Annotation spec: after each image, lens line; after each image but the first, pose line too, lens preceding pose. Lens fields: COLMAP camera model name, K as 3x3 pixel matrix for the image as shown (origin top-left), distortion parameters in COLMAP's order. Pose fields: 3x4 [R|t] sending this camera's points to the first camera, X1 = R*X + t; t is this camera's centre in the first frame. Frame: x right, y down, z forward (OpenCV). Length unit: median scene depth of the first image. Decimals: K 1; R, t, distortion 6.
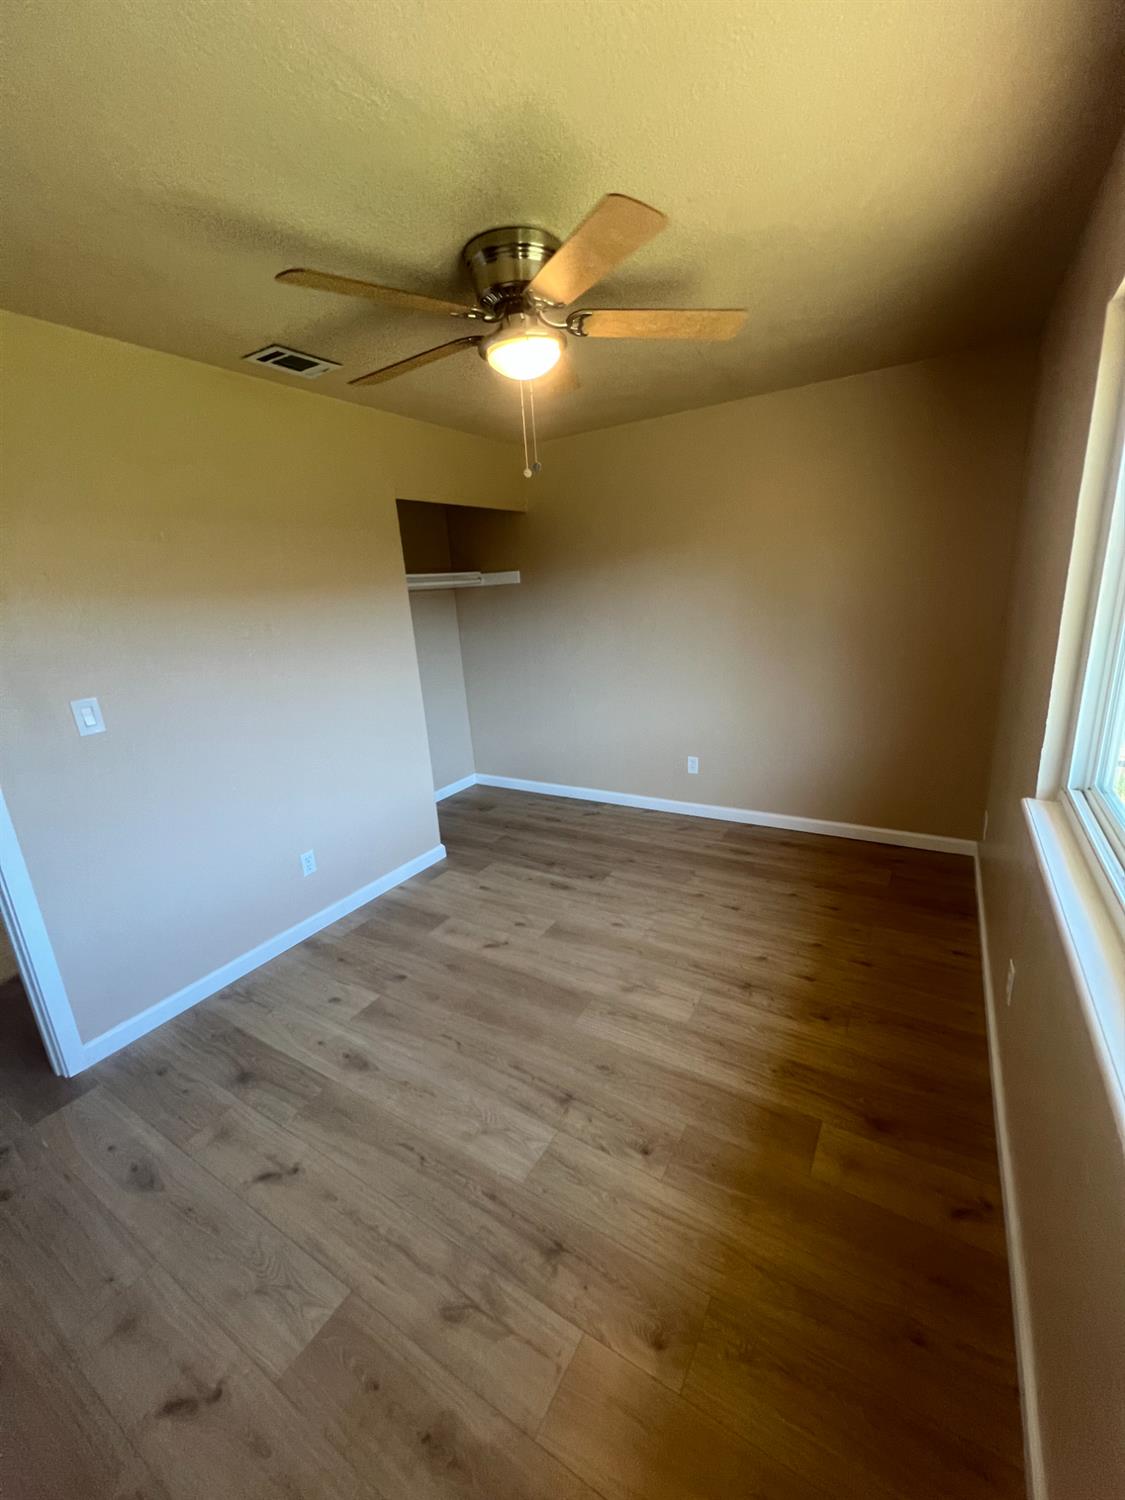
lens RADIAL K [[601.2, 0, 570.1], [0, 601.2, 752.3], [0, 0, 1]] dist [-0.000675, 0.001134]
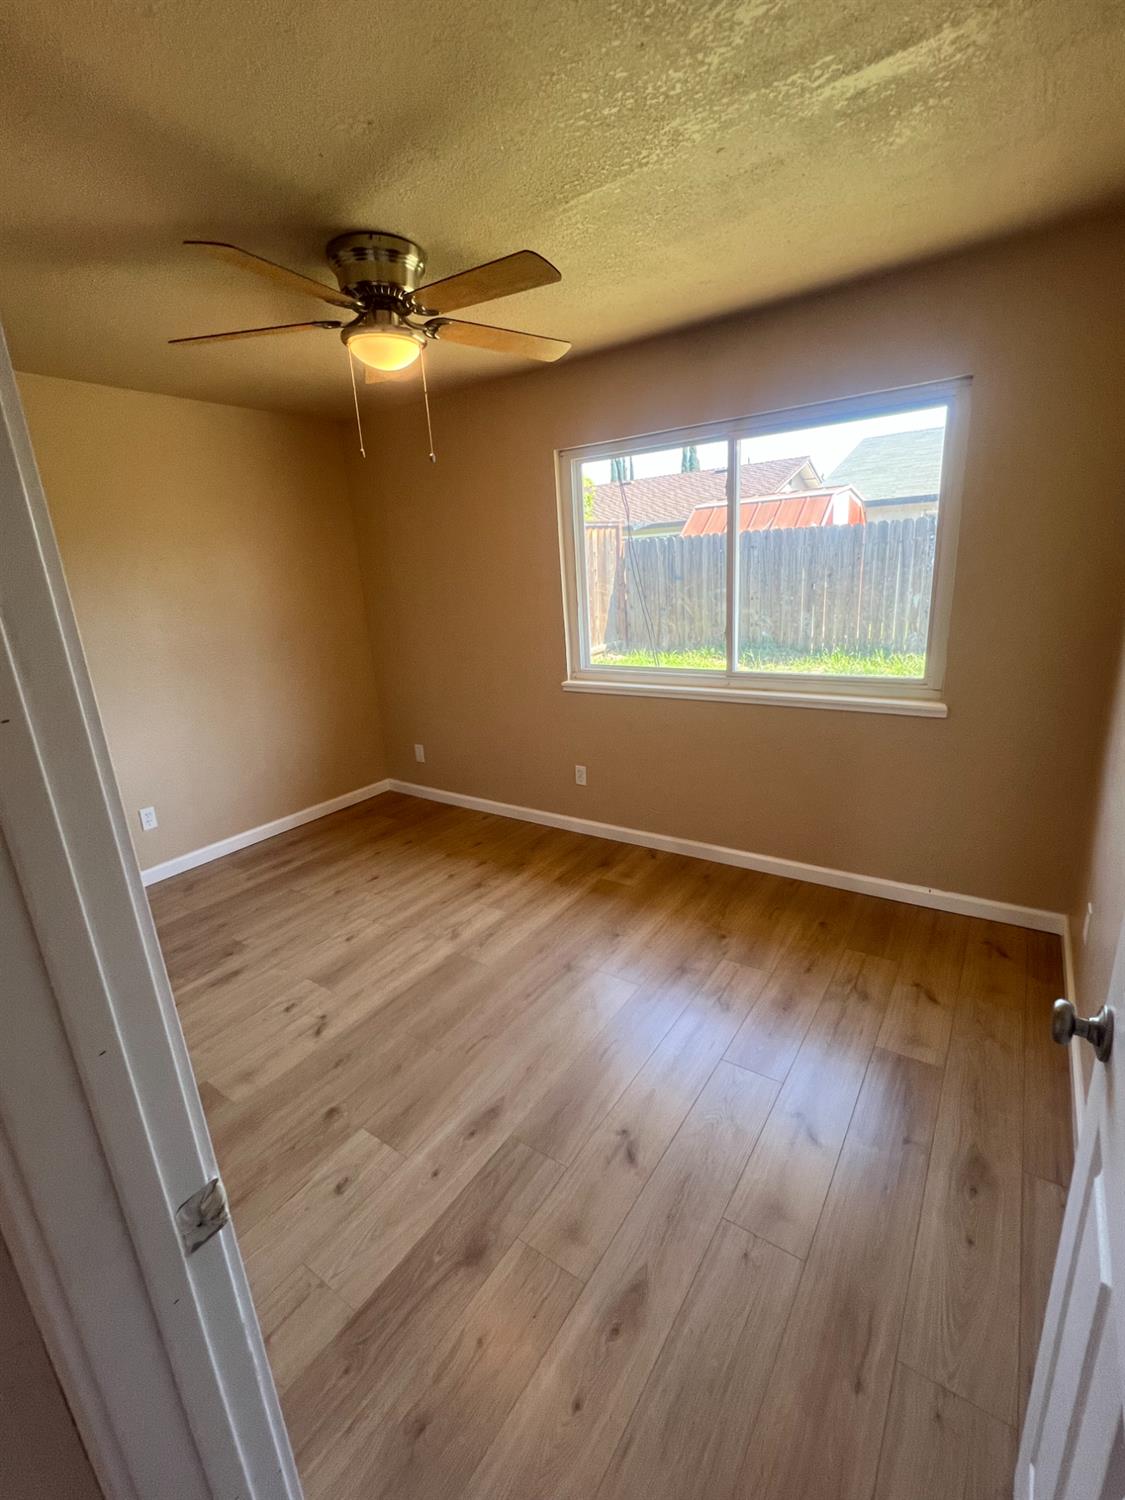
lens RADIAL K [[652.1, 0, 557.6], [0, 652.1, 746.1], [0, 0, 1]] dist [-0.000978, 0.000283]
pose [[0.067354, -0.209683, 0.975447, -0.957835], [0.317328, 0.931403, 0.178304, -0.083429], [-0.945921, 0.297527, 0.129272, 0.541307]]
